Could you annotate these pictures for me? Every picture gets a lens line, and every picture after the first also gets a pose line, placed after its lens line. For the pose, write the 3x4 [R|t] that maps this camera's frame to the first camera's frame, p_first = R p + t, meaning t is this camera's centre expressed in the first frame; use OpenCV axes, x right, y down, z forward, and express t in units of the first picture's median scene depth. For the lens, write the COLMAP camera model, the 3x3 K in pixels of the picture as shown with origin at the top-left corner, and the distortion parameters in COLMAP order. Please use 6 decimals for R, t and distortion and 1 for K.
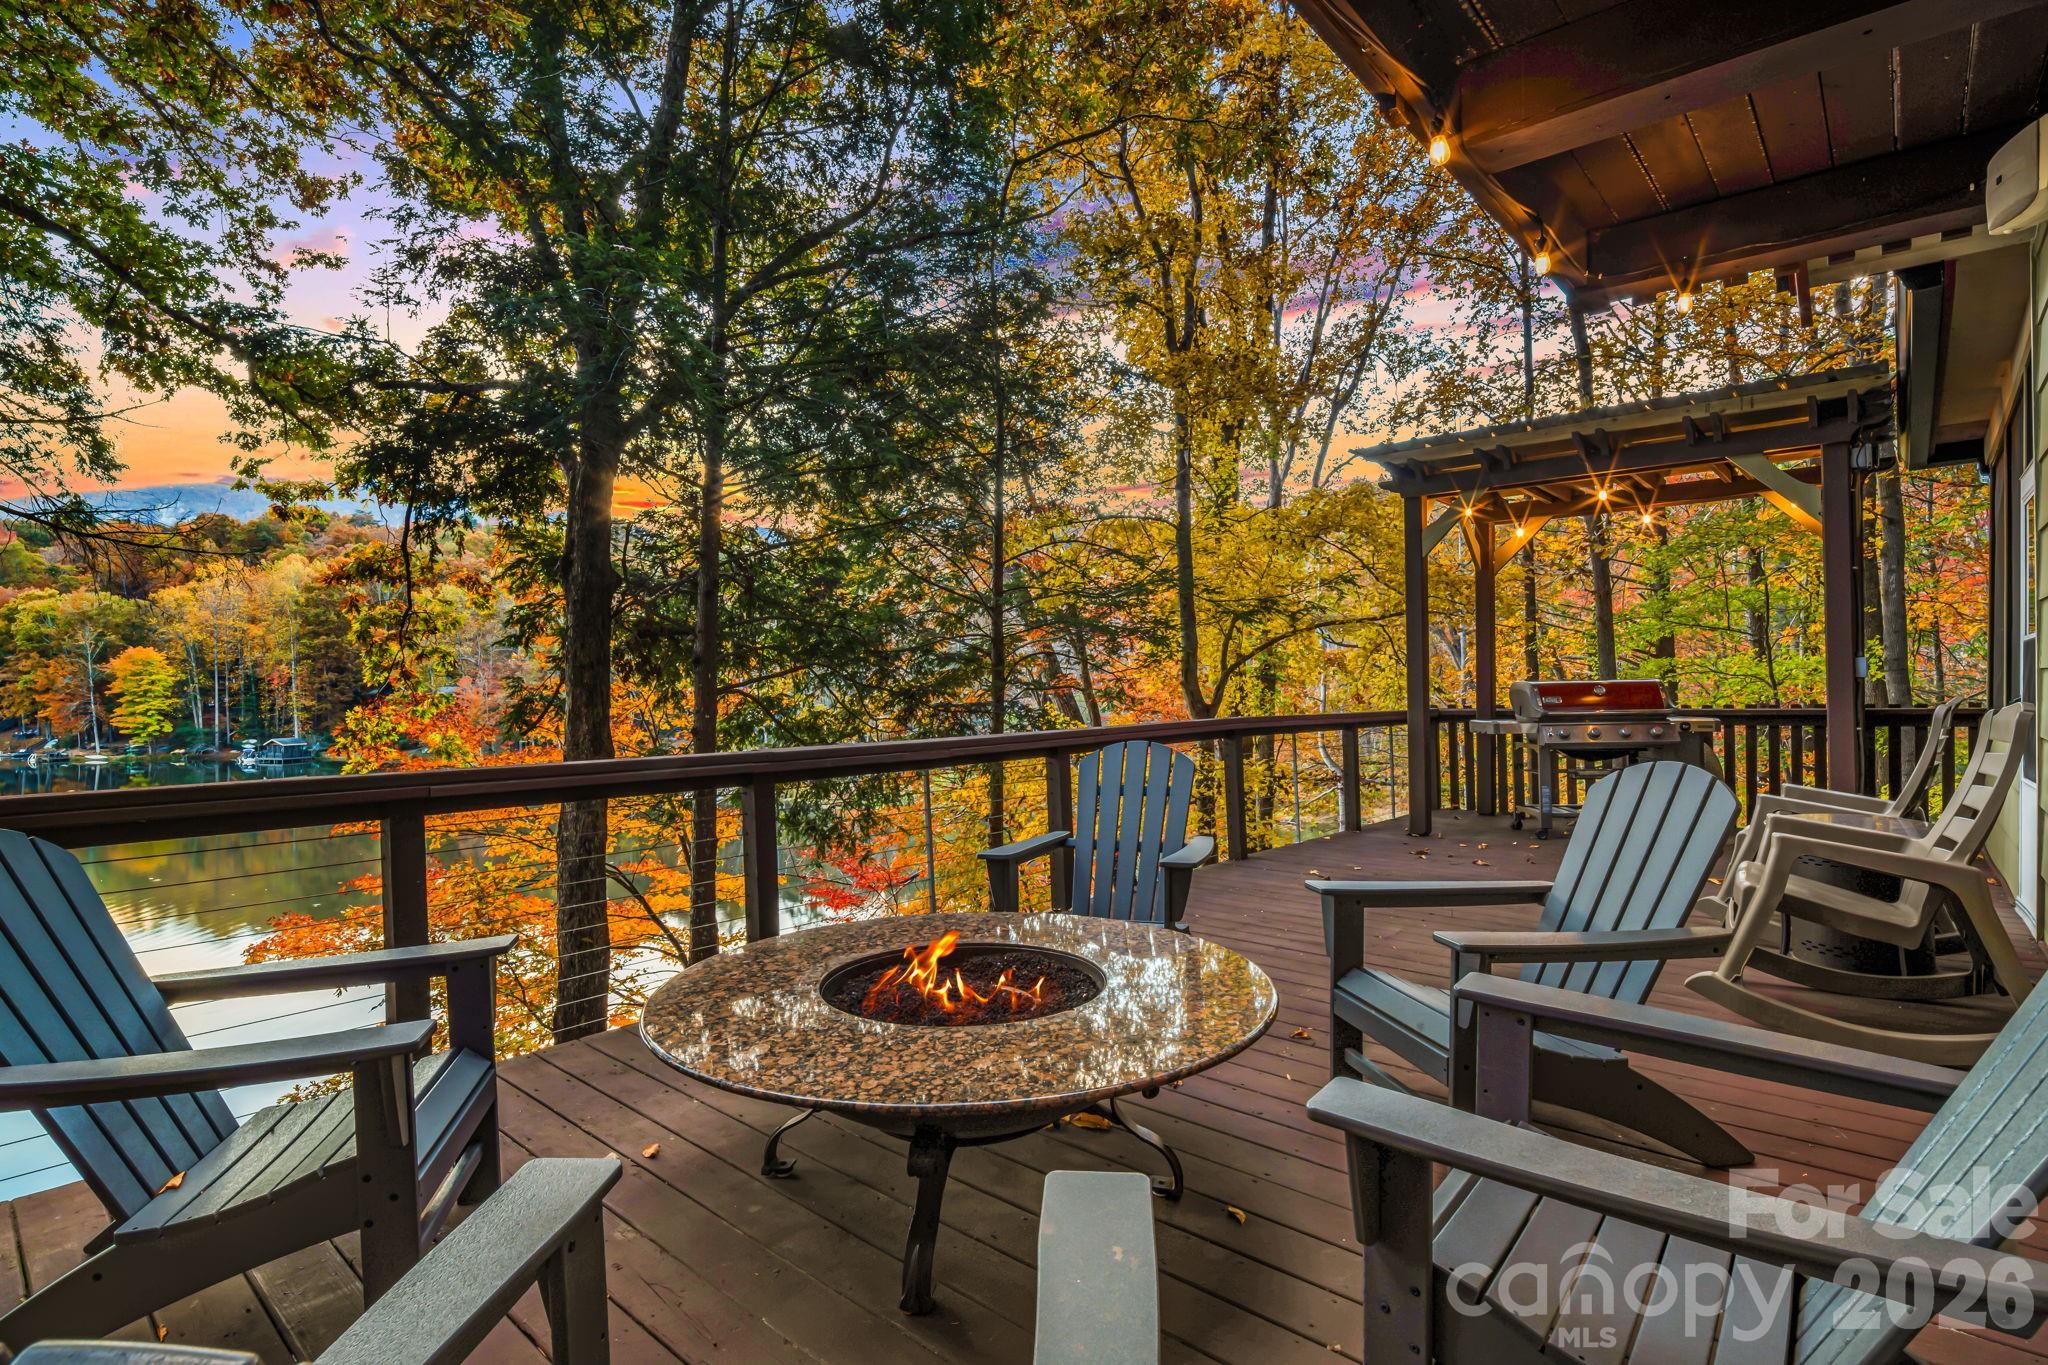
lens RADIAL K [[998.3, 0, 1024.0], [0, 998.3, 682.5], [0, 0, 1]] dist [0.000171, -0.000672]
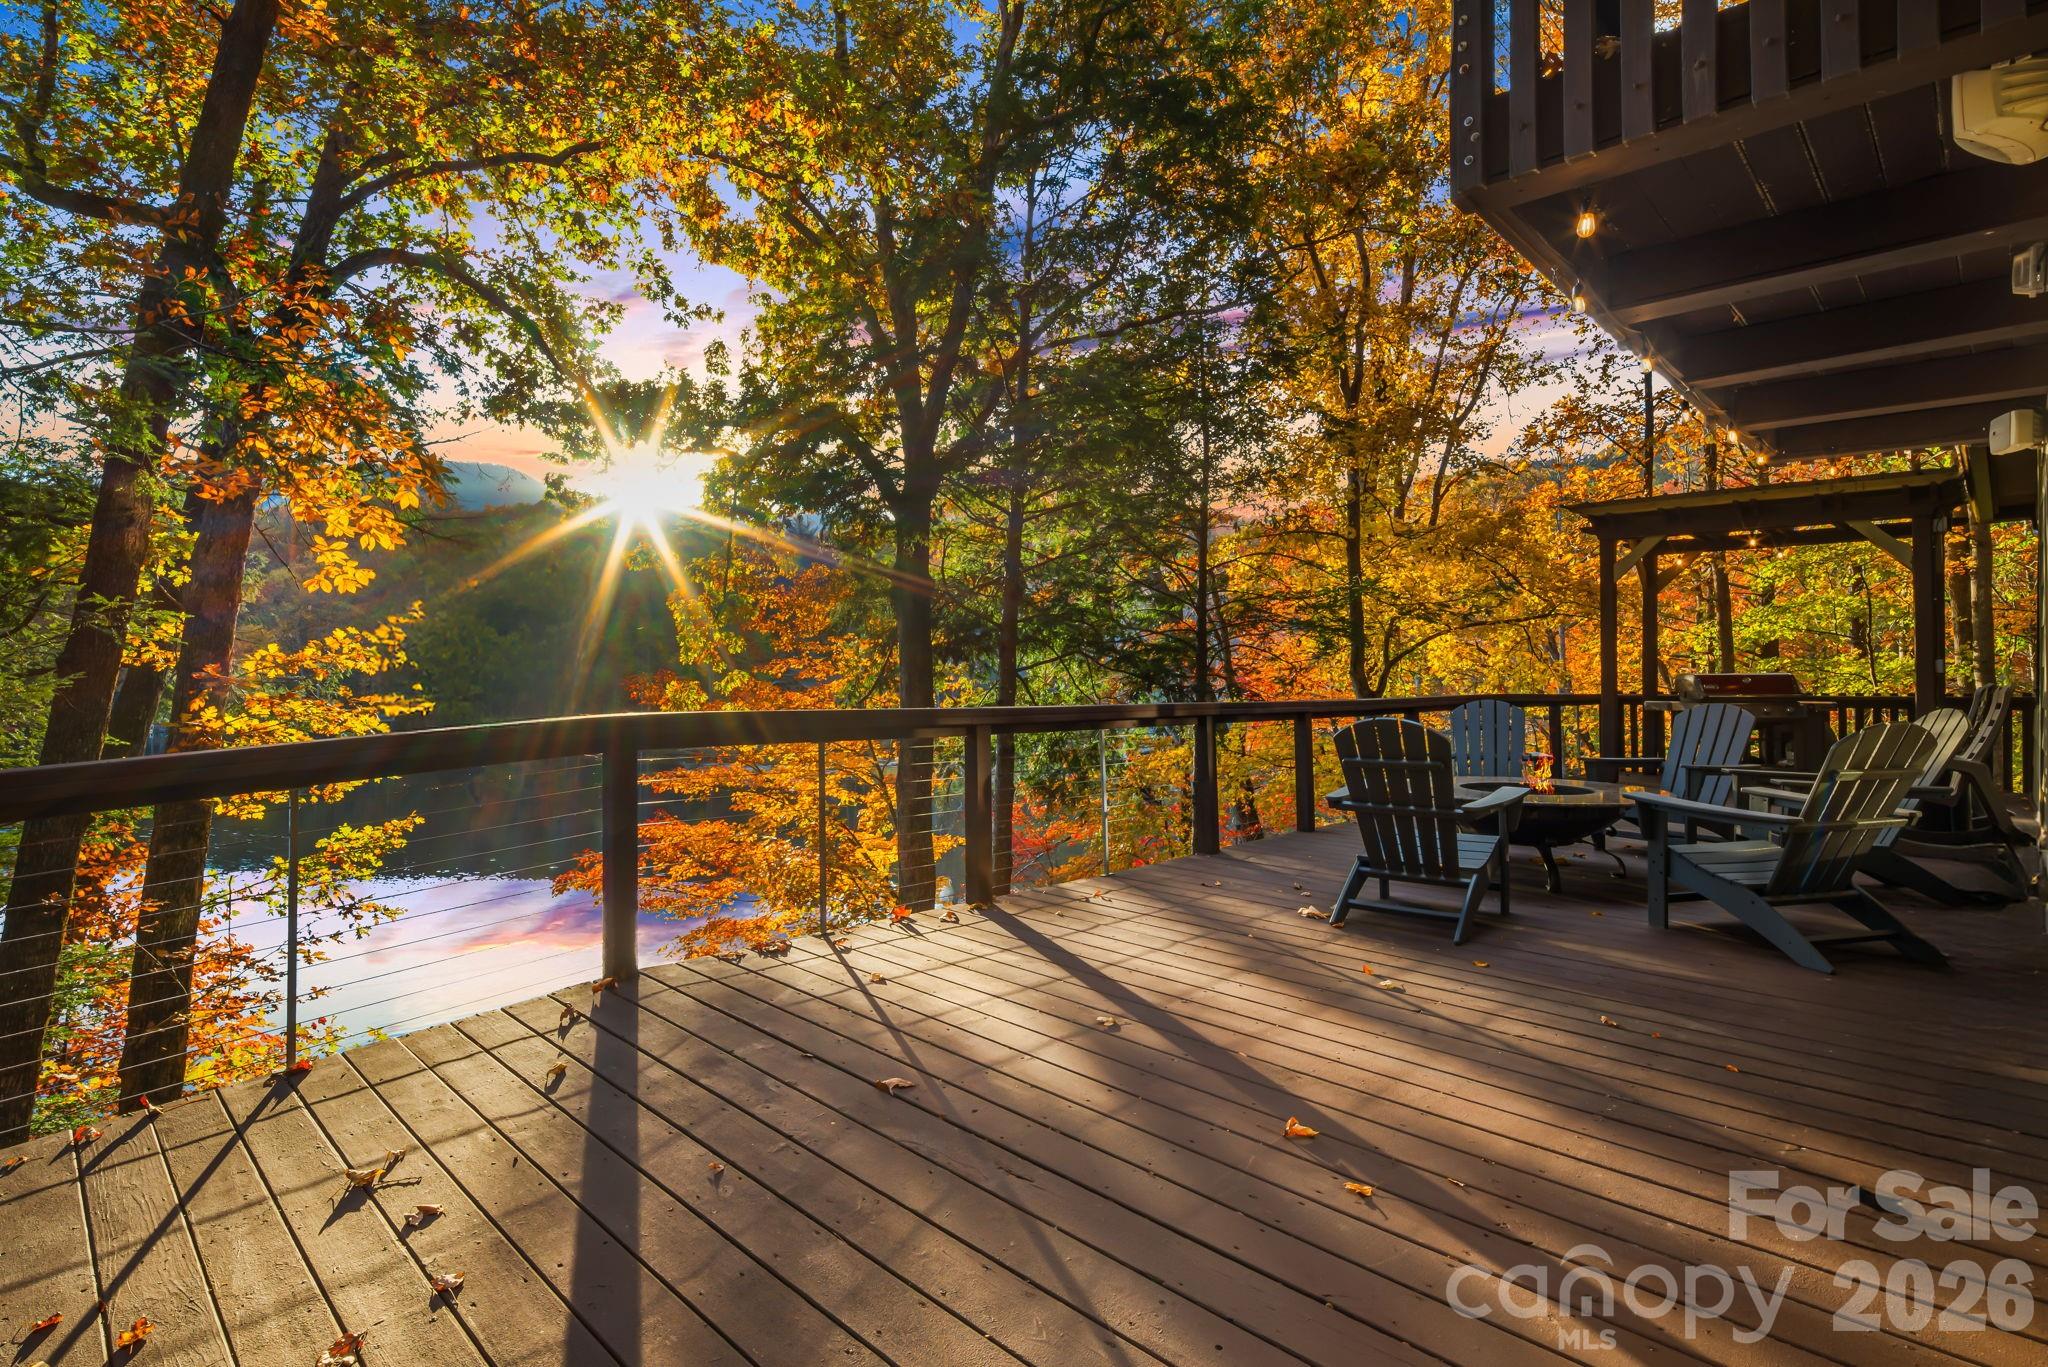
lens RADIAL K [[1010.3, 0, 1028.0], [0, 1010.3, 664.5], [0, 0, 1]] dist [-0.003149, 0.000074]
pose [[0.998643, 0.014200, -0.050113, -0.177326], [-0.014459, 0.999884, -0.004813, 0.002616], [0.050039, 0.005531, 0.998732, -0.228538]]
